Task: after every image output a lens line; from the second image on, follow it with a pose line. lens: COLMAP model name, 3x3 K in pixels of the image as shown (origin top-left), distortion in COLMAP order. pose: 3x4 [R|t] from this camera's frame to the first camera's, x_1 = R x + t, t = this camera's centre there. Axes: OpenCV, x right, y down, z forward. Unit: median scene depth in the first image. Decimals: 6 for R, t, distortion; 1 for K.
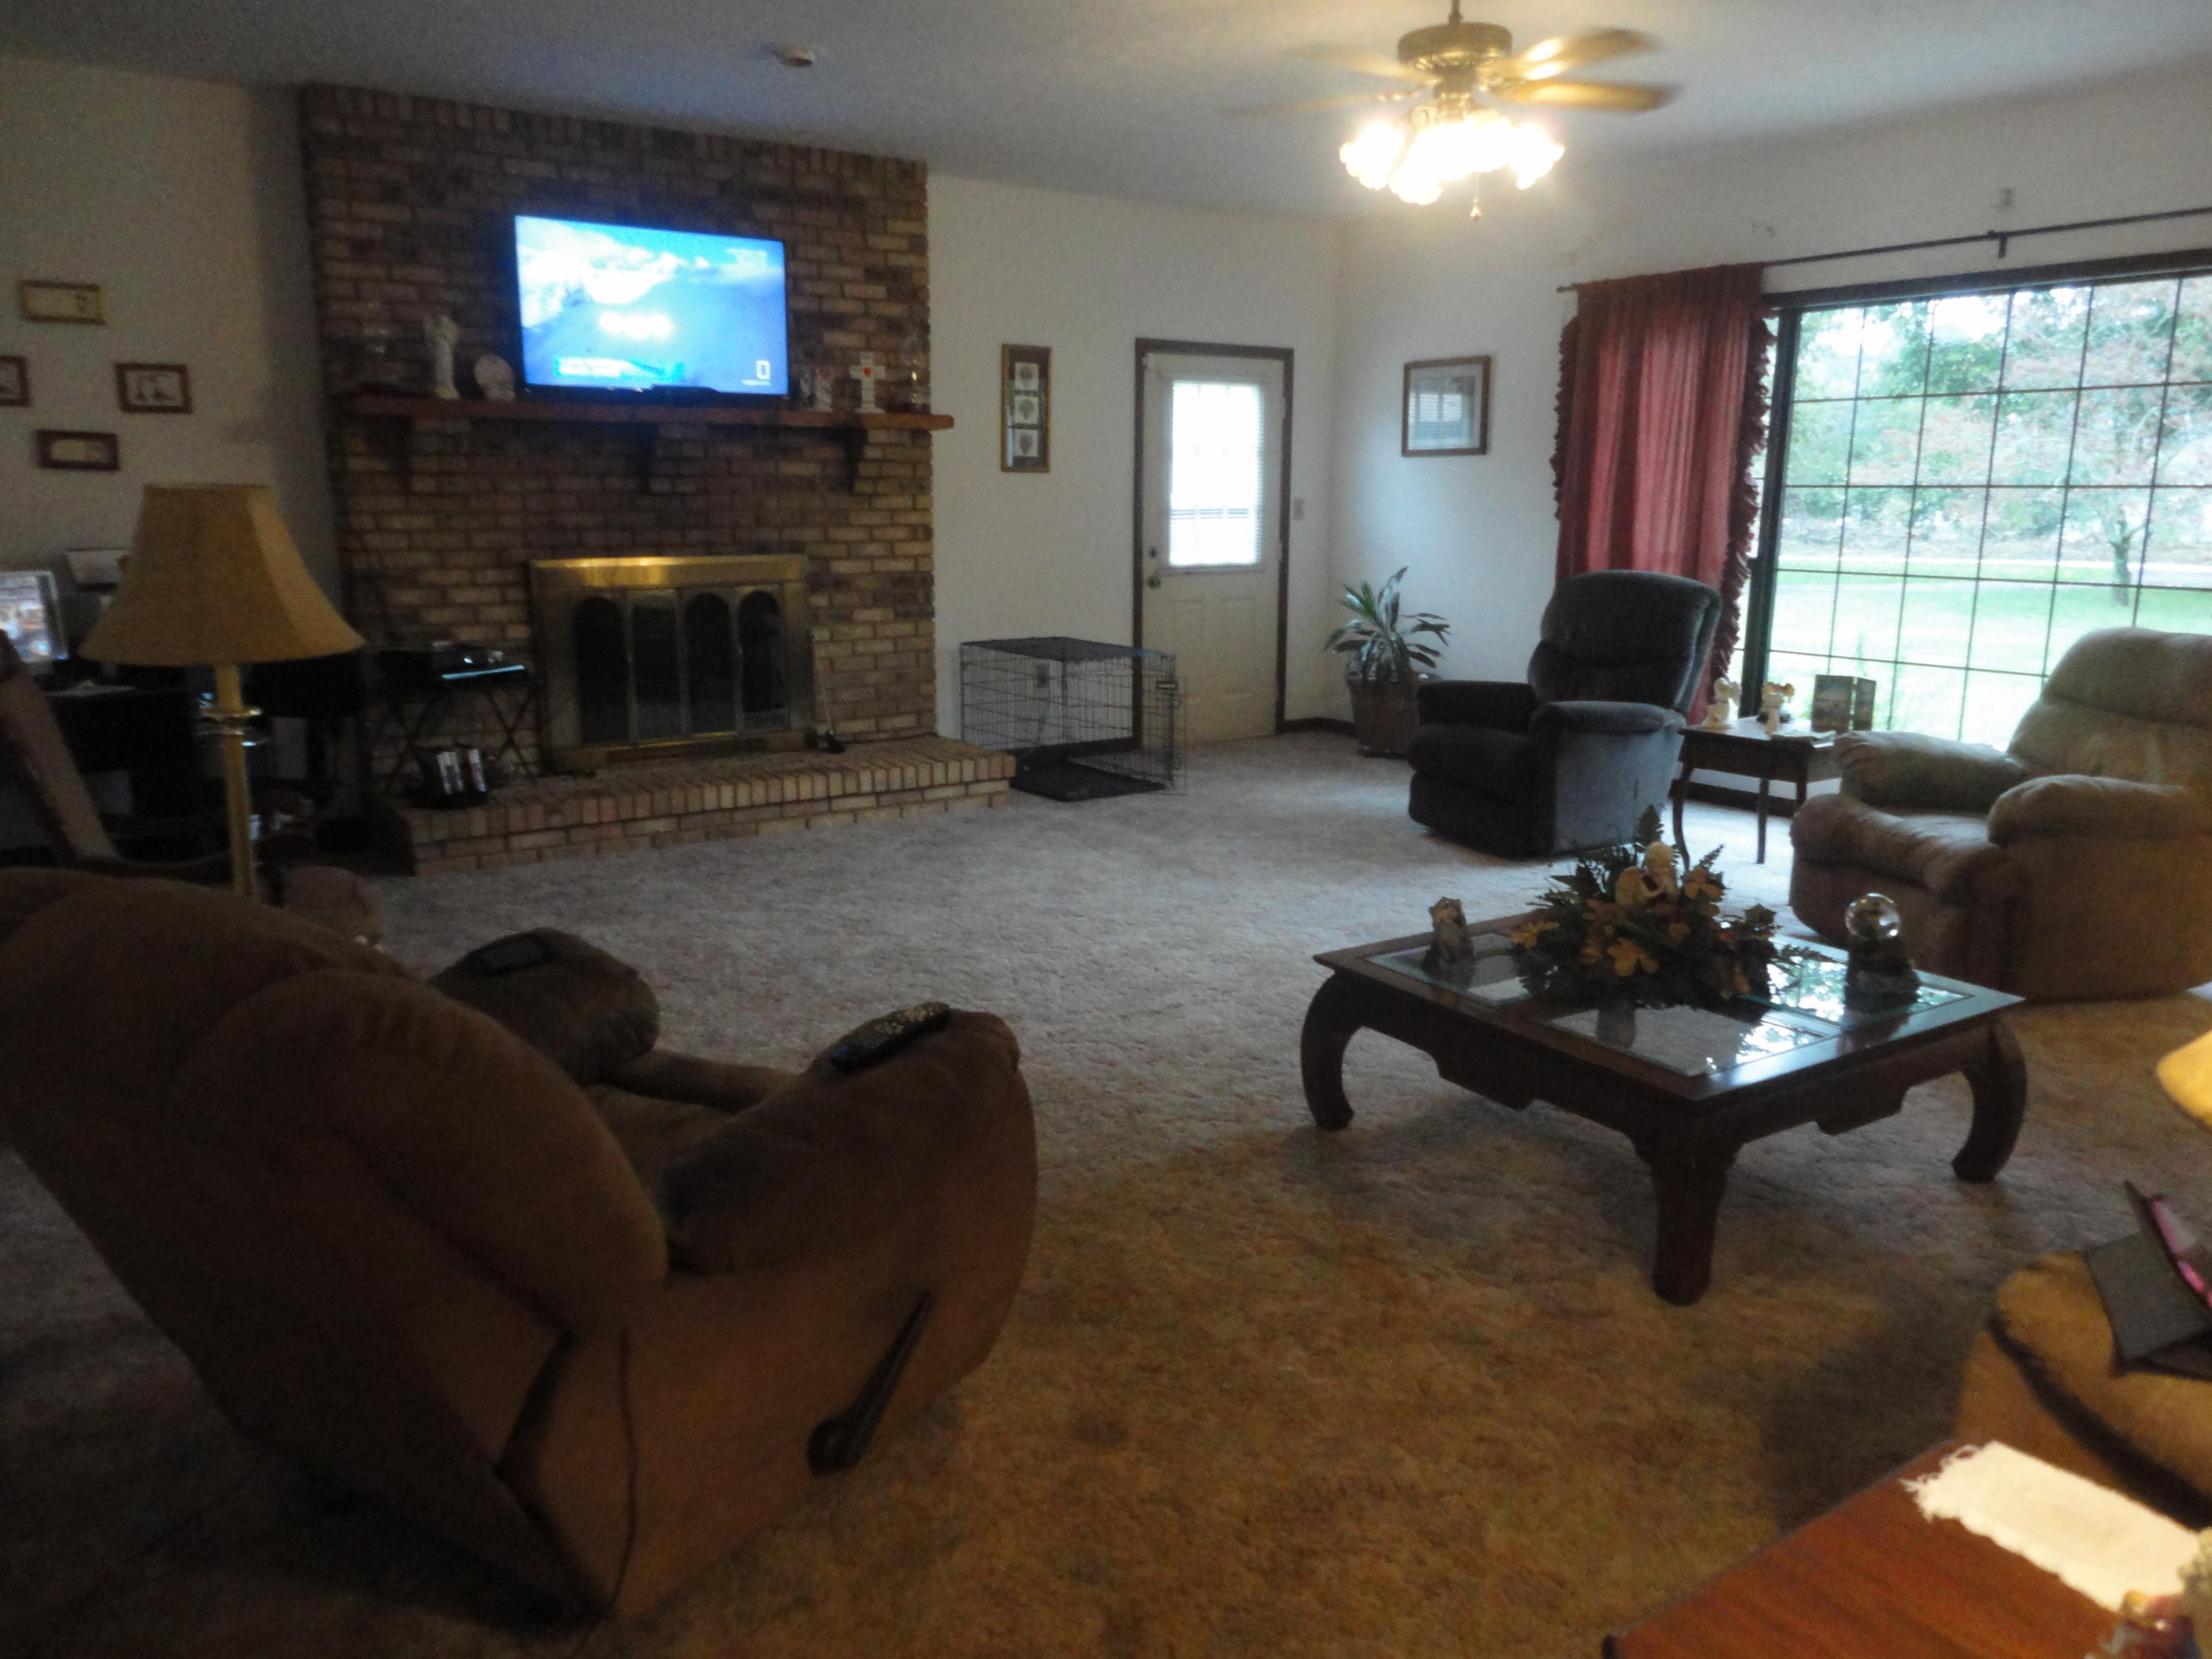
lens RADIAL K [[1587.0, 0, 1099.1], [0, 1587.0, 831.4], [0, 0, 1]] dist [-0.008986, 0.000836]
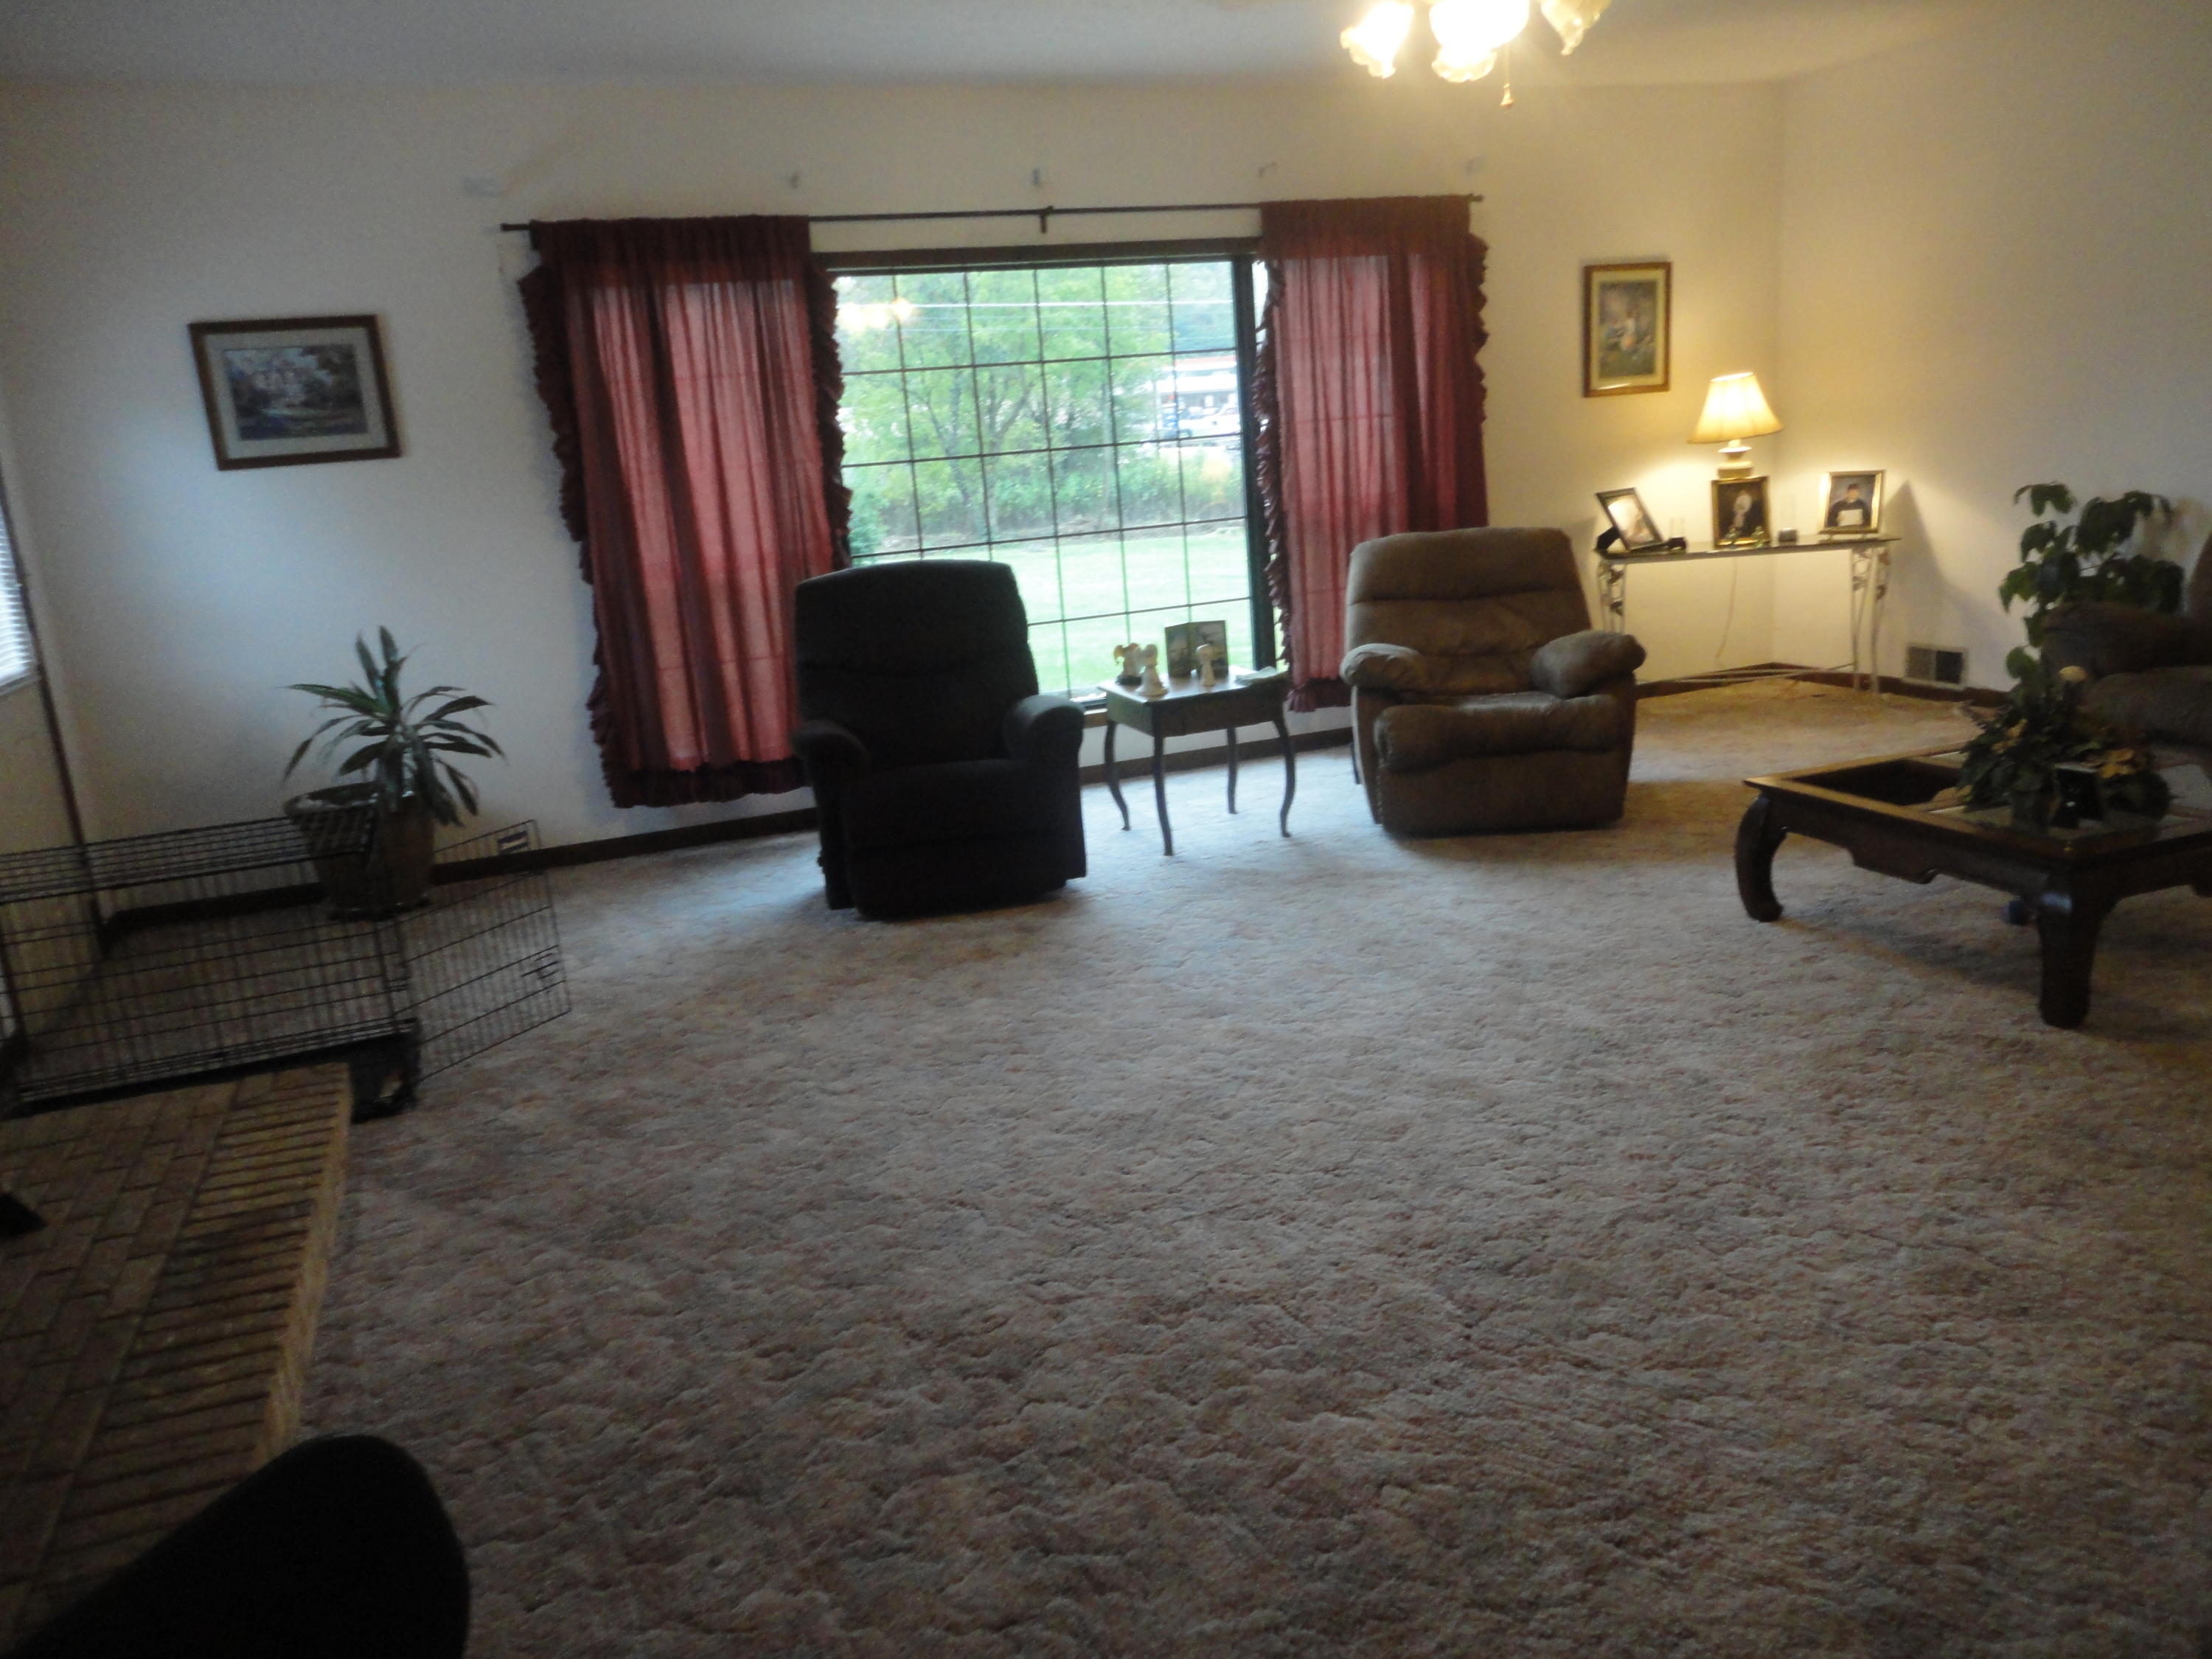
lens RADIAL K [[1587.0, 0, 1099.1], [0, 1587.0, 831.4], [0, 0, 1]] dist [-0.008986, 0.000836]
pose [[0.219347, -0.269041, 0.937819, -0.545703], [0.275082, 0.939284, 0.205122, -0.192102], [-0.936064, 0.212984, 0.280038, 0.752145]]
